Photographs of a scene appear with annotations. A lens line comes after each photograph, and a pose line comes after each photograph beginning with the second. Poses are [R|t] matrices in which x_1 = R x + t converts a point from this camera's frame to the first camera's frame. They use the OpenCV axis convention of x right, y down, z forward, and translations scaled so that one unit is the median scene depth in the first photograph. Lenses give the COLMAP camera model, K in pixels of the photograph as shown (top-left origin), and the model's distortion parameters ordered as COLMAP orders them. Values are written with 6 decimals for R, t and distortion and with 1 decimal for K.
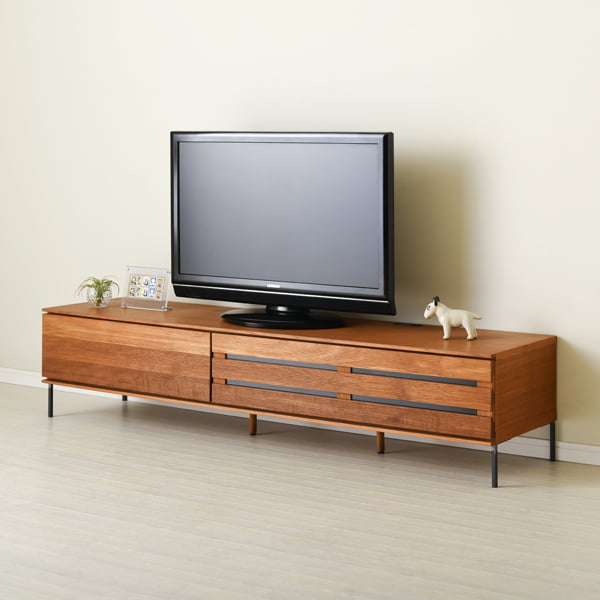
lens RADIAL K [[1394.1, 0, 297.6], [0, 1394.1, 252.6], [0, 0, 1]] dist [0.010295, 0.000000]
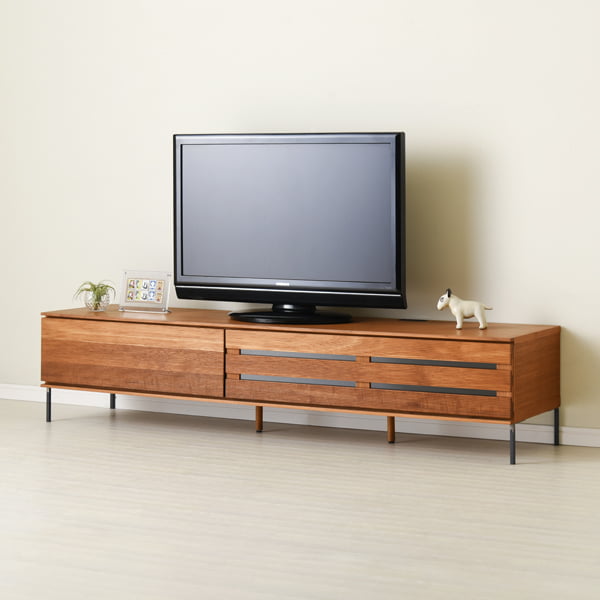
lens RADIAL K [[1585.3, 0, 295.1], [0, 1585.3, 308.8], [0, 0, 1]] dist [0.017297, 0.000000]
pose [[0.994890, -0.009694, 0.100500, -0.129123], [0.009656, 0.999953, 0.000866, 0.042437], [-0.100503, 0.000109, 0.994937, -0.165844]]
